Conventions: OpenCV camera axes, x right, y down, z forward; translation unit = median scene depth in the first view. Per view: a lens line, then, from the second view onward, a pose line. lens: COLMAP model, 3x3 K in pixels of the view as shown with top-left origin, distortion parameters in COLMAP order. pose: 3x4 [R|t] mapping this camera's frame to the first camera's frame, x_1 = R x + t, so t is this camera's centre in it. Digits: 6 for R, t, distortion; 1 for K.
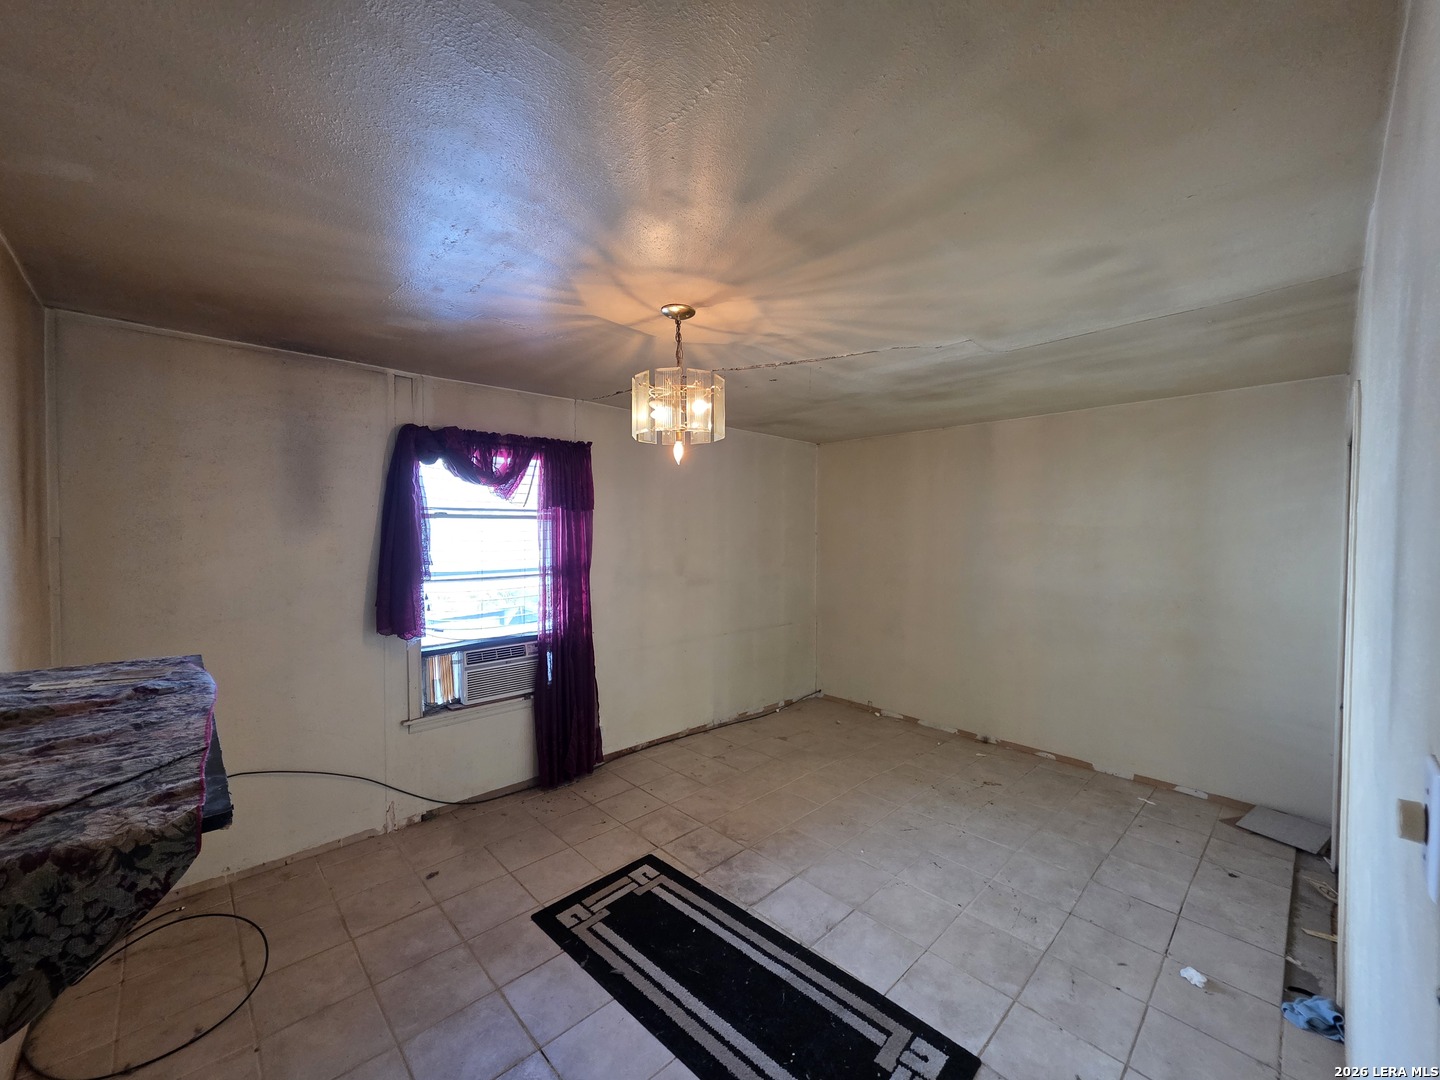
lens RADIAL K [[571.5, 0, 722.2], [0, 571.5, 540.1], [0, 0, 1]] dist [0.002336, 0.000091]
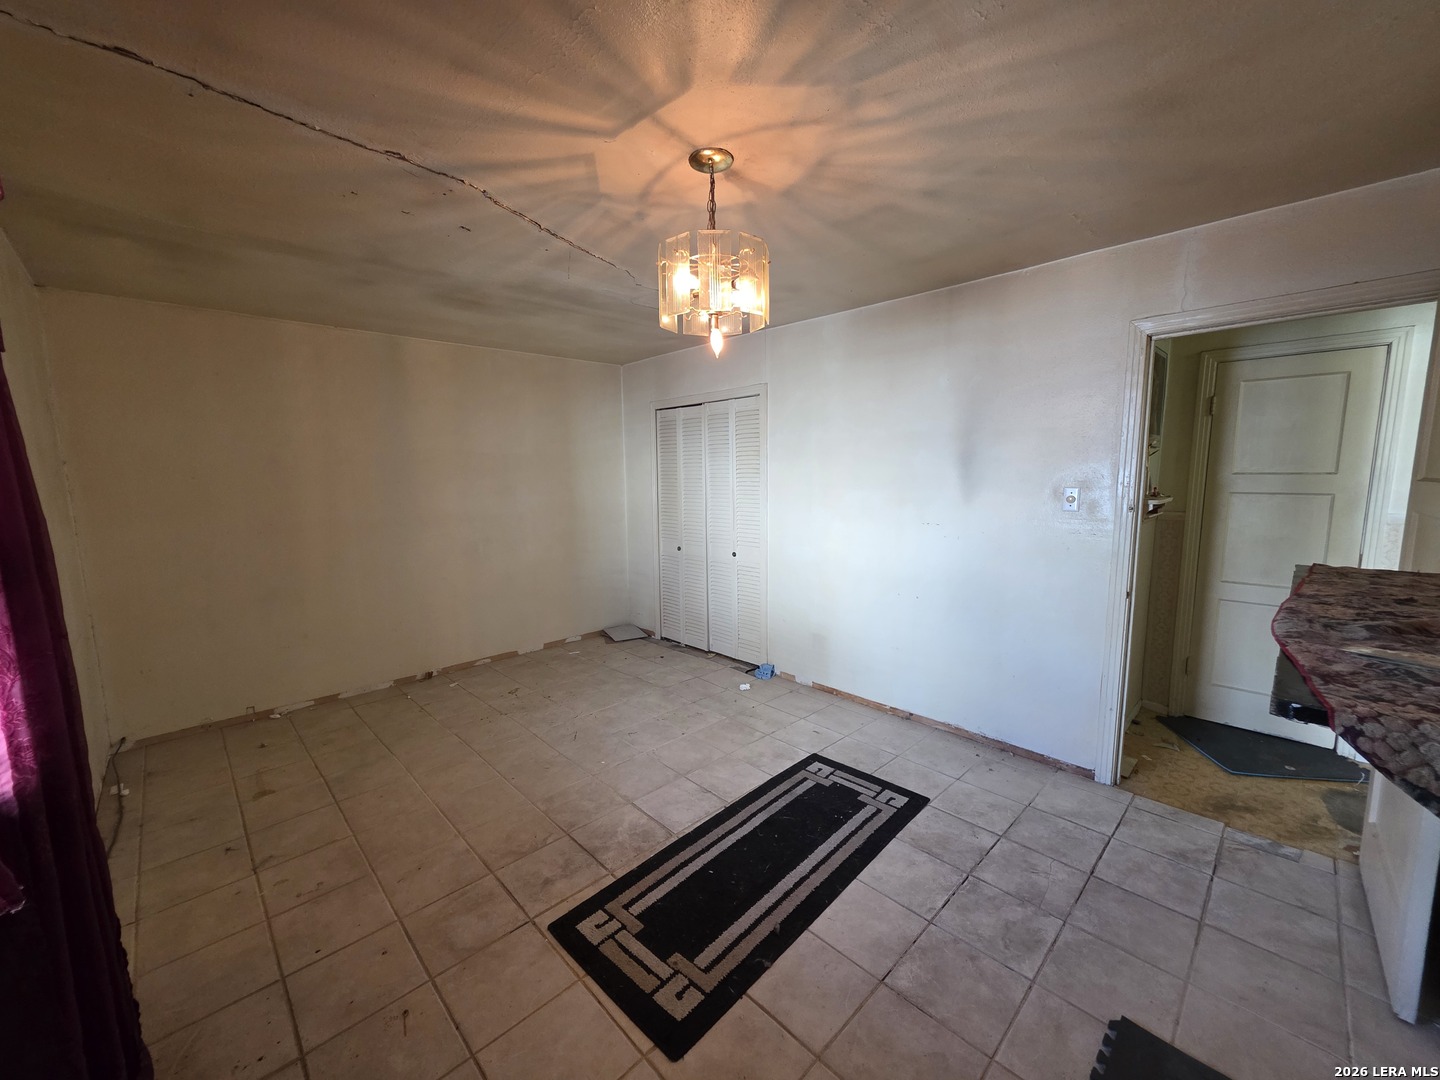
lens RADIAL K [[571.5, 0, 717.6], [0, 571.5, 539.7], [0, 0, 1]] dist [0.002336, 0.000091]
pose [[-0.006876, -0.128674, 0.991663, -0.799717], [0.029382, 0.991232, 0.128822, 0.019896], [-0.999545, 0.030023, -0.003035, 0.859003]]
